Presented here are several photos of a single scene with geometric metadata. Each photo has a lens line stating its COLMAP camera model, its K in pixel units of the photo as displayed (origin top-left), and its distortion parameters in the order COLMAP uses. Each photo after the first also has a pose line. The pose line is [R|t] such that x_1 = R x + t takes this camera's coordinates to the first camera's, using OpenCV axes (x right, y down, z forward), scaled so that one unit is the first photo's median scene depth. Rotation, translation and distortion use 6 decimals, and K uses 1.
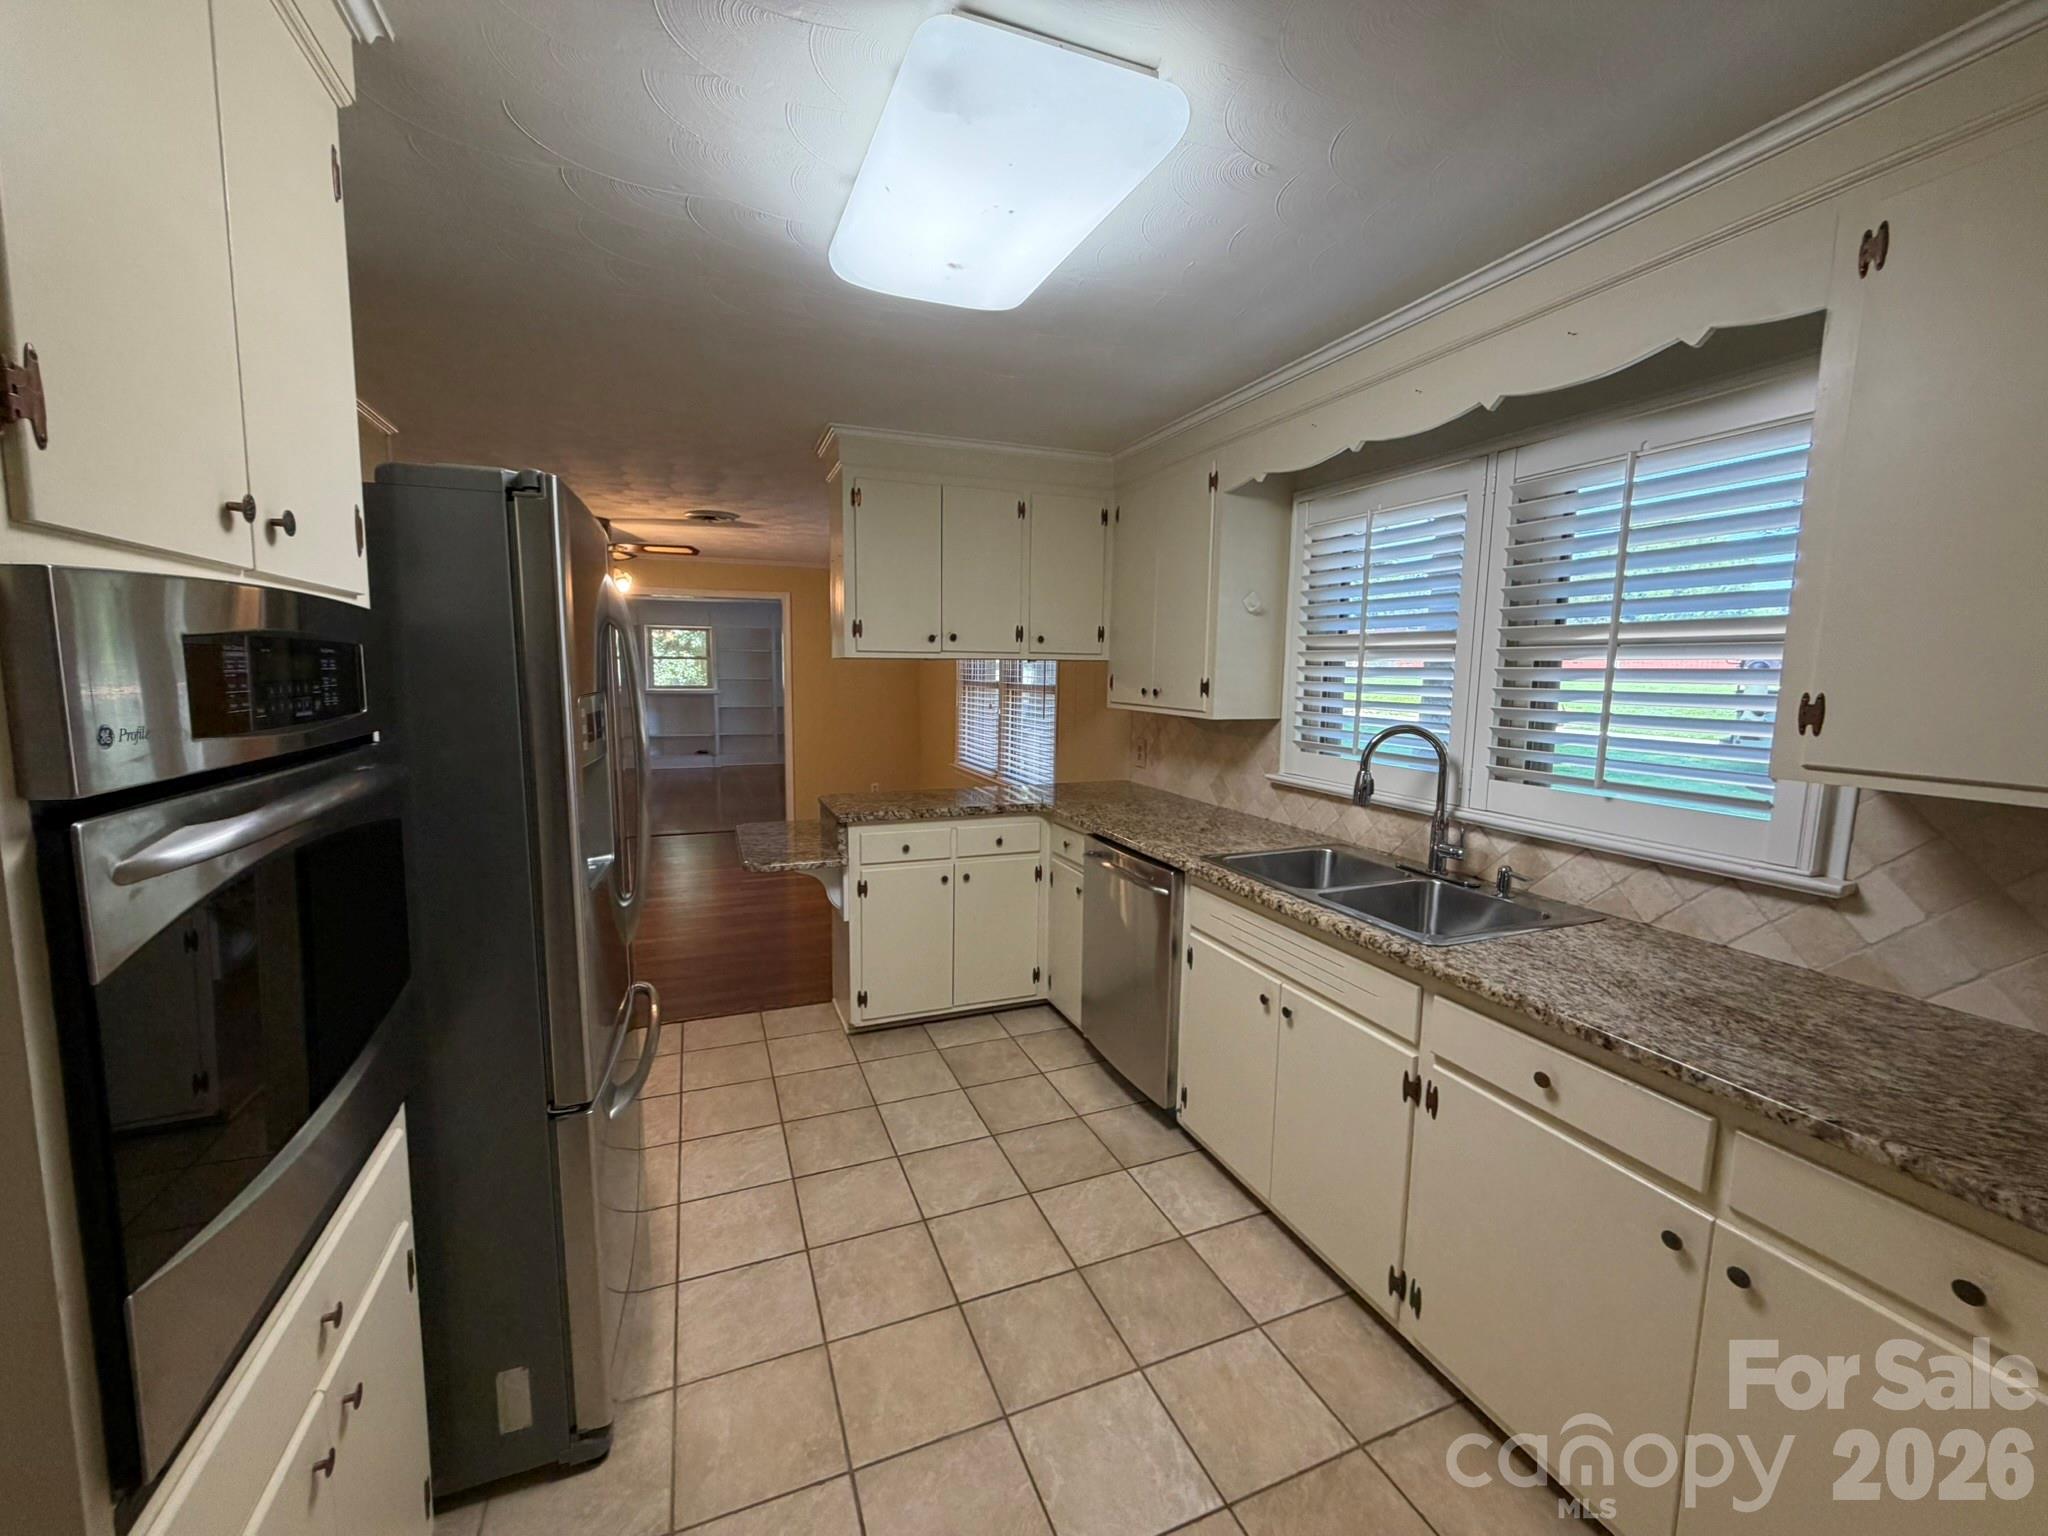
lens RADIAL K [[818.7, 0, 1020.7], [0, 818.7, 769.2], [0, 0, 1]] dist [-0.001027, -0.000087]
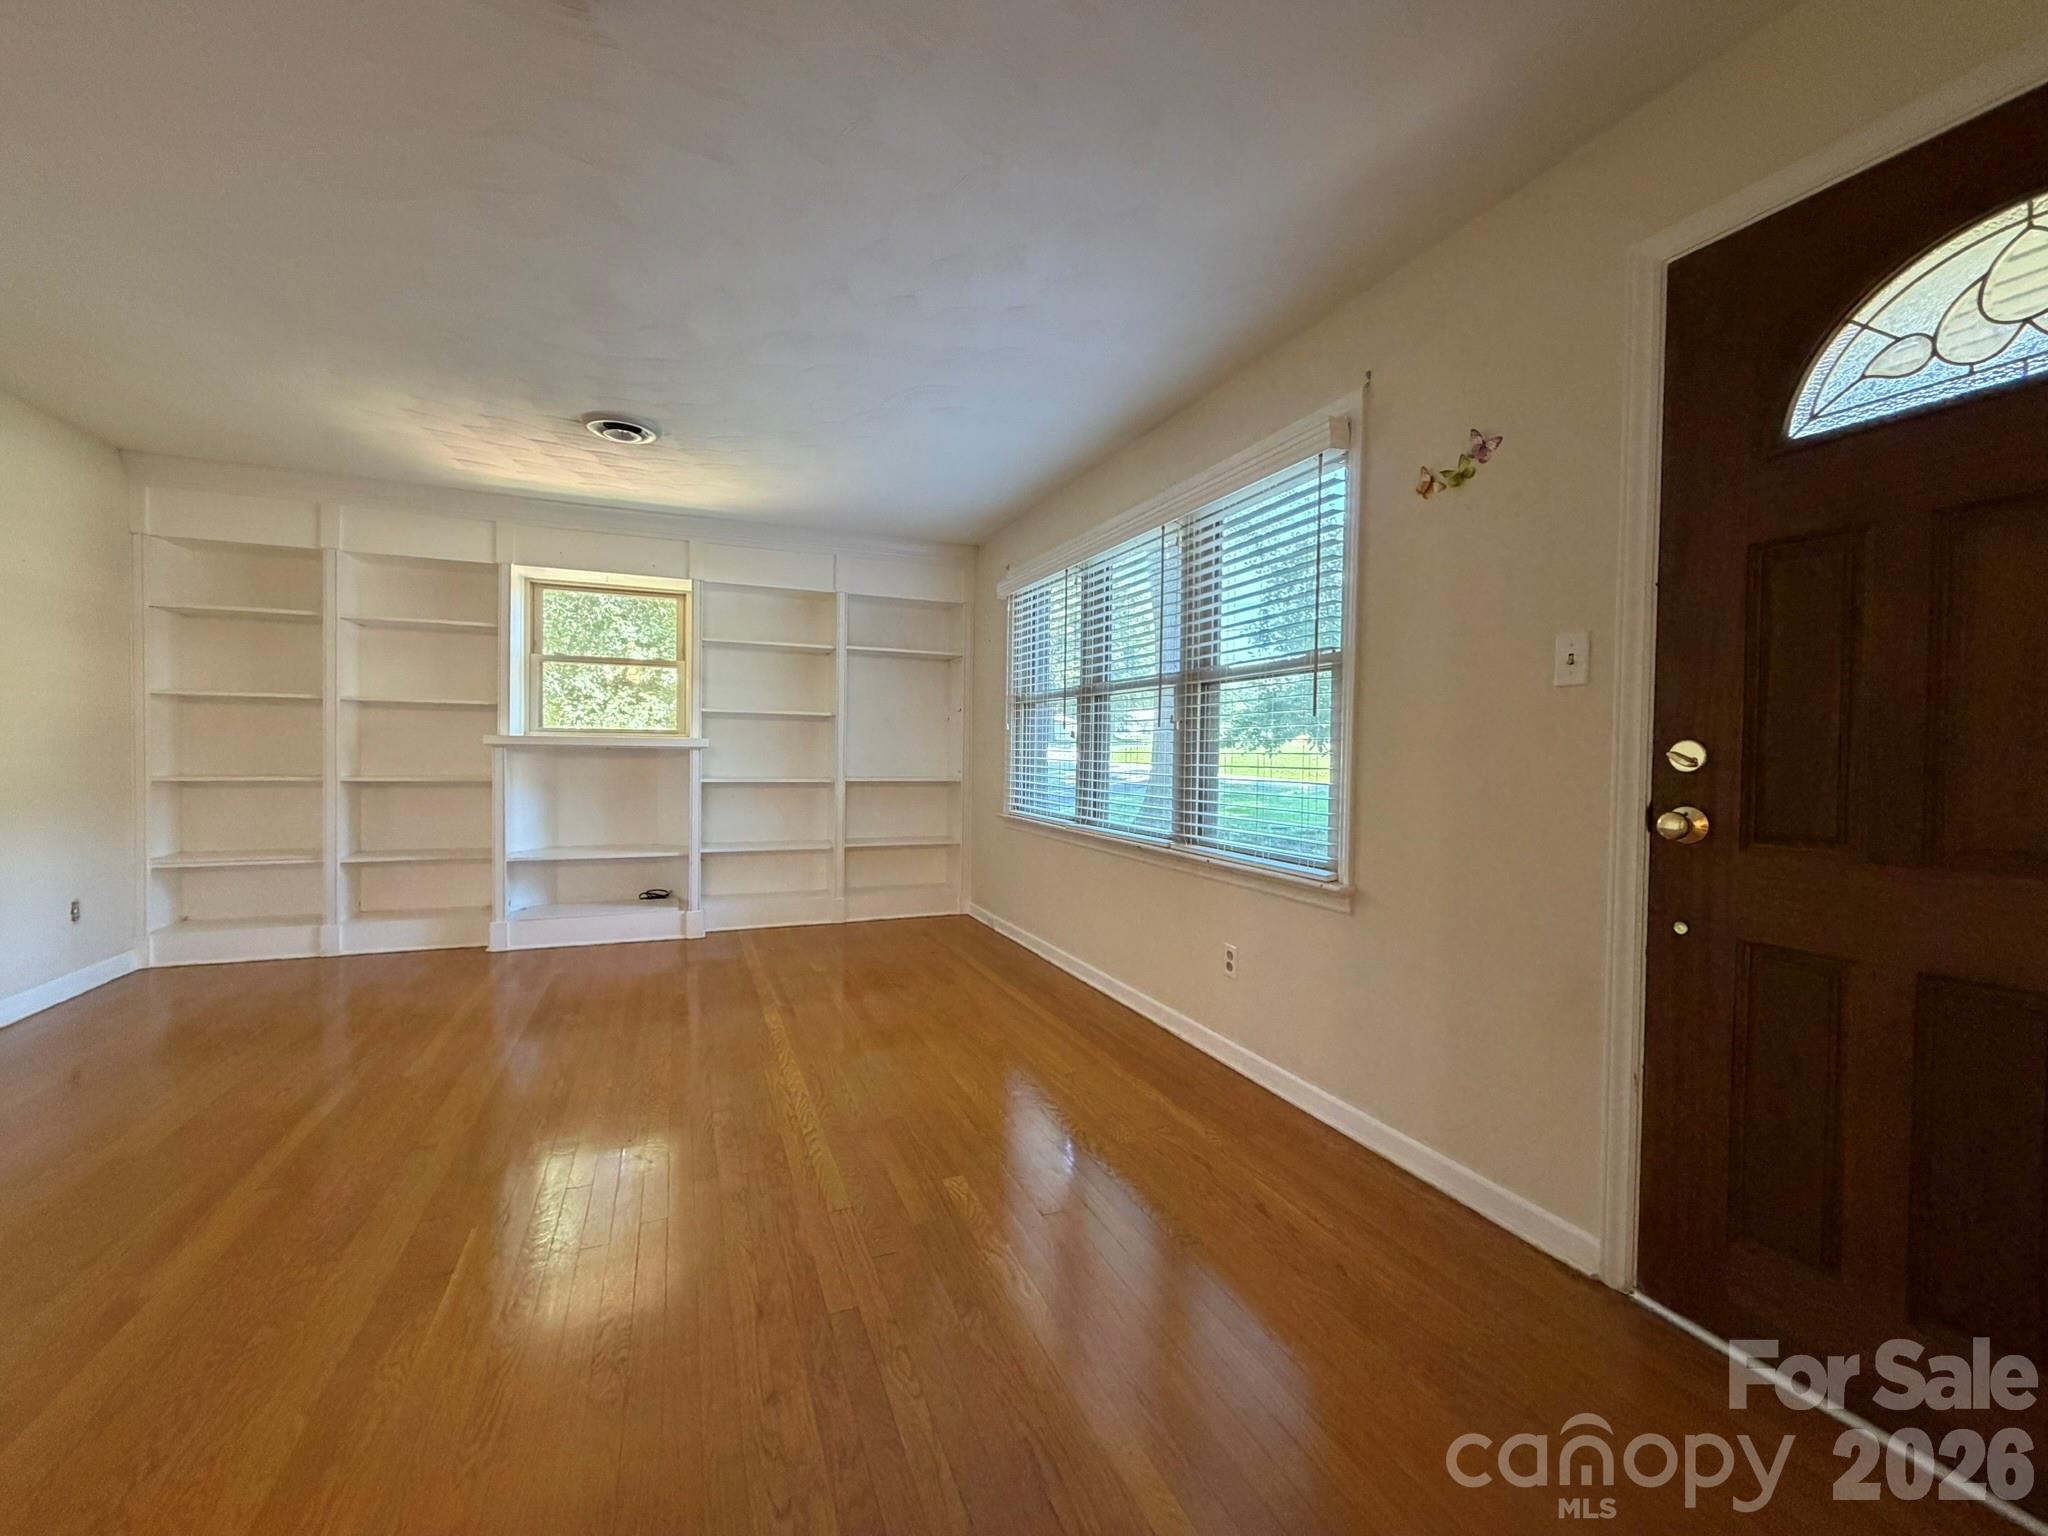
lens RADIAL K [[818.7, 0, 1017.2], [0, 818.7, 763.7], [0, 0, 1]] dist [-0.001027, -0.000087]
pose [[0.999975, -0.006666, -0.002408, -0.217836], [0.006393, 0.995000, -0.099665, -0.043875], [0.003060, 0.099647, 0.995018, 0.610901]]
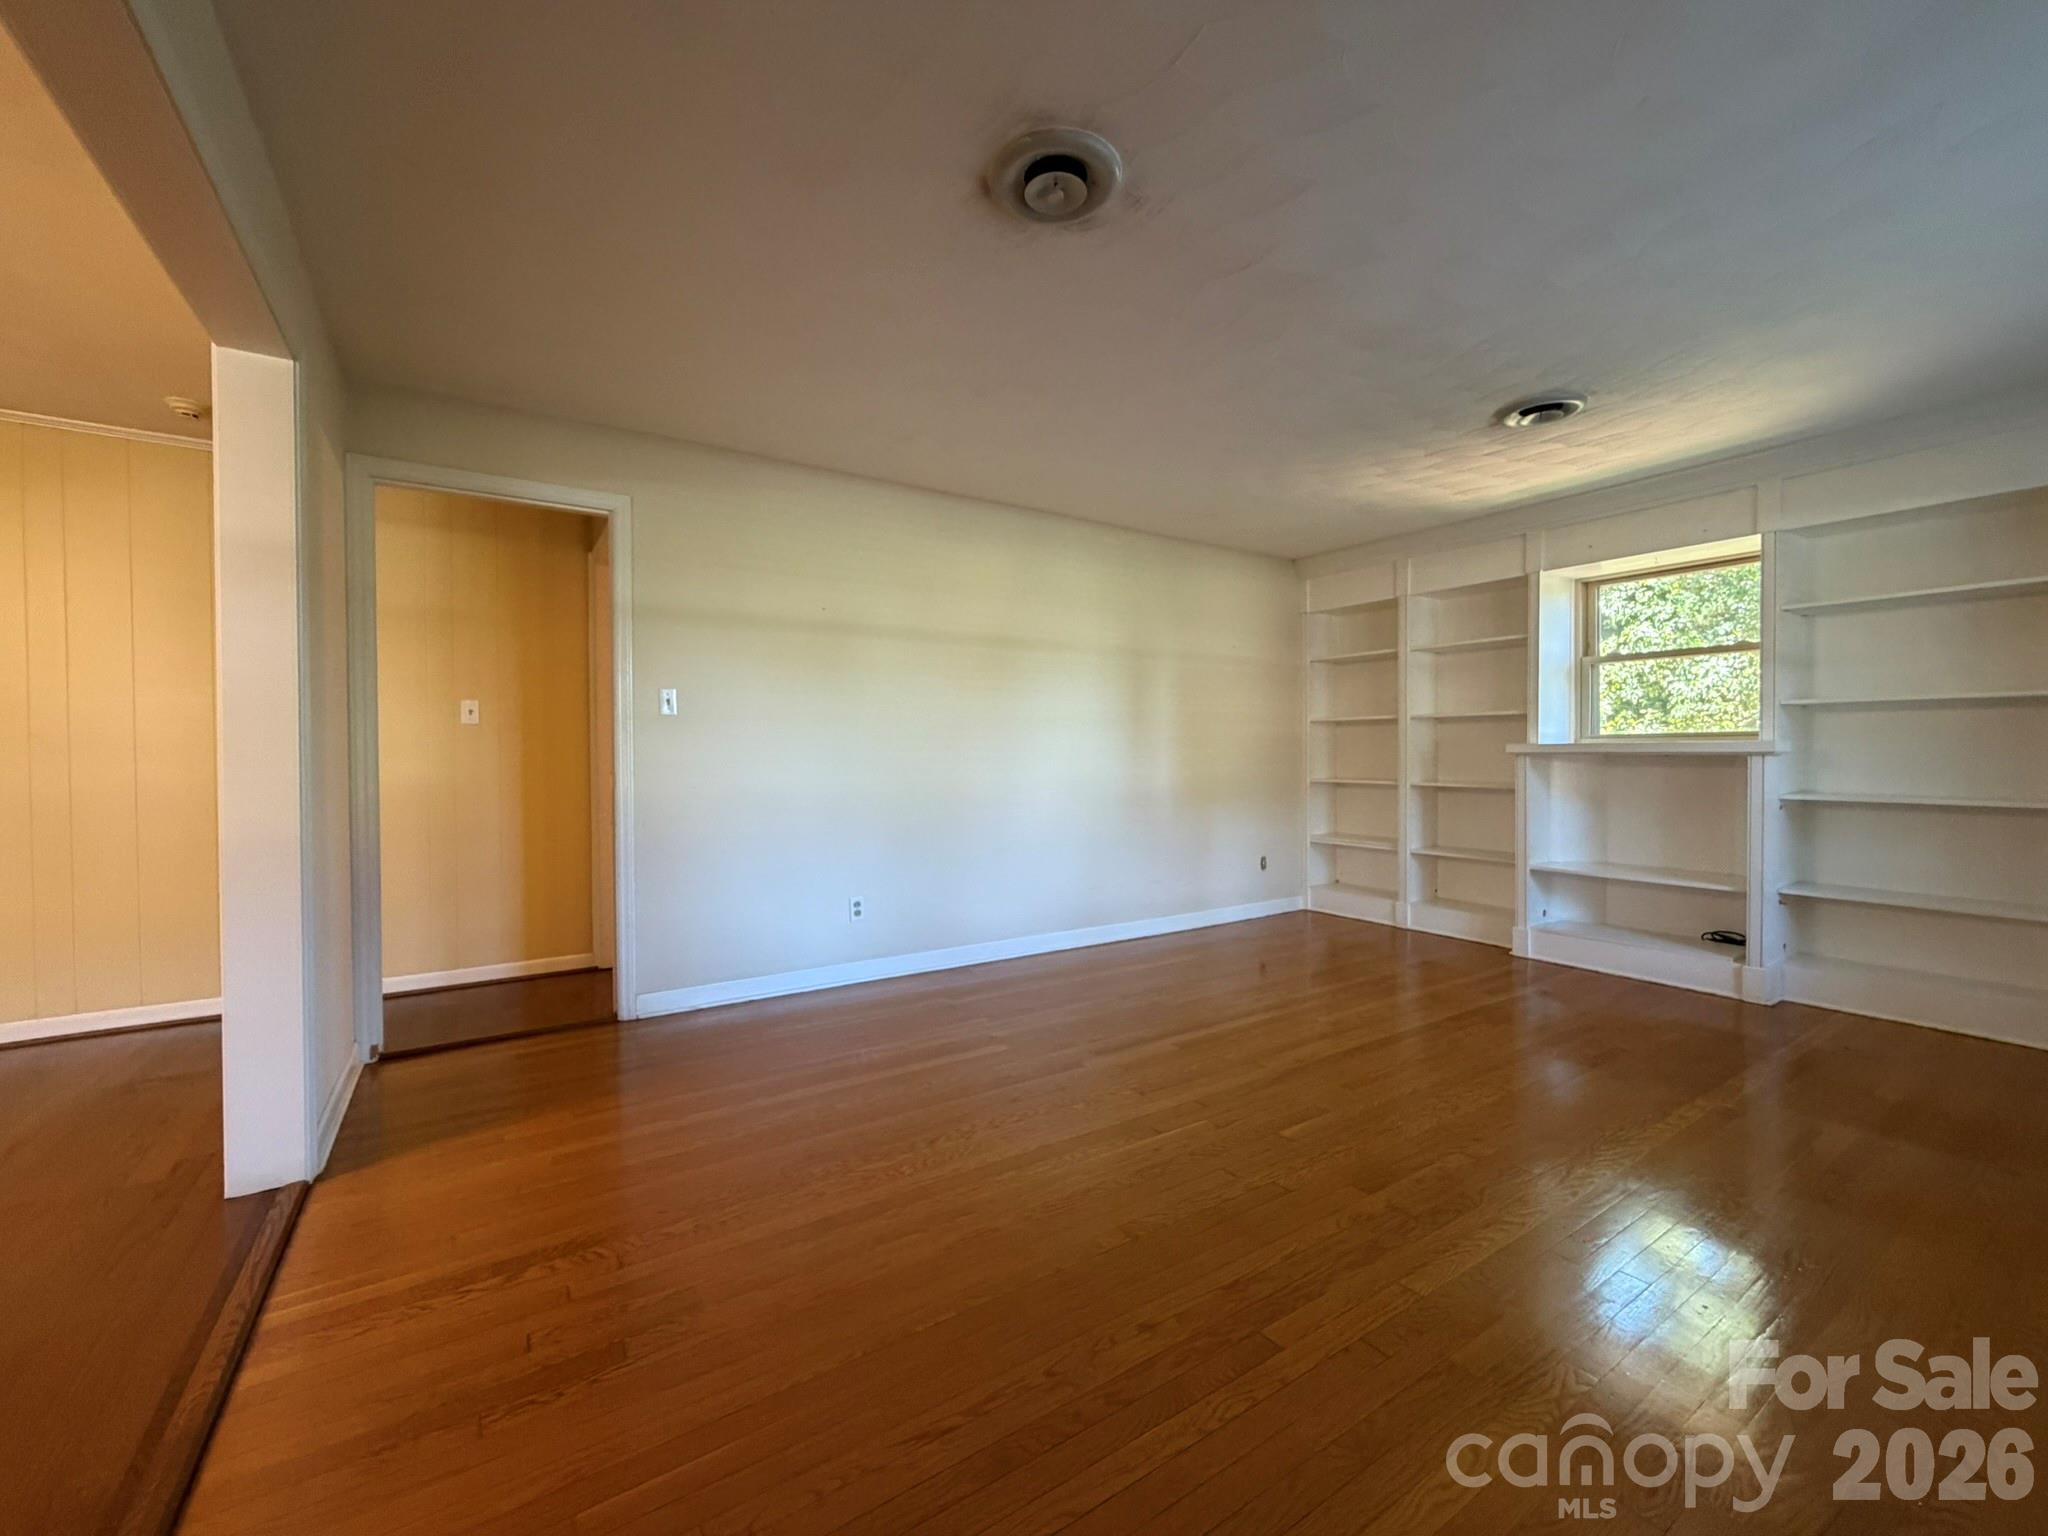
lens RADIAL K [[818.7, 0, 1011.7], [0, 818.7, 766.4], [0, 0, 1]] dist [-0.001027, -0.000087]
pose [[0.179420, -0.004647, -0.983762, -0.130603], [-0.107052, 0.993958, -0.024220, -0.050269], [0.977931, 0.109659, 0.177838, 0.678079]]
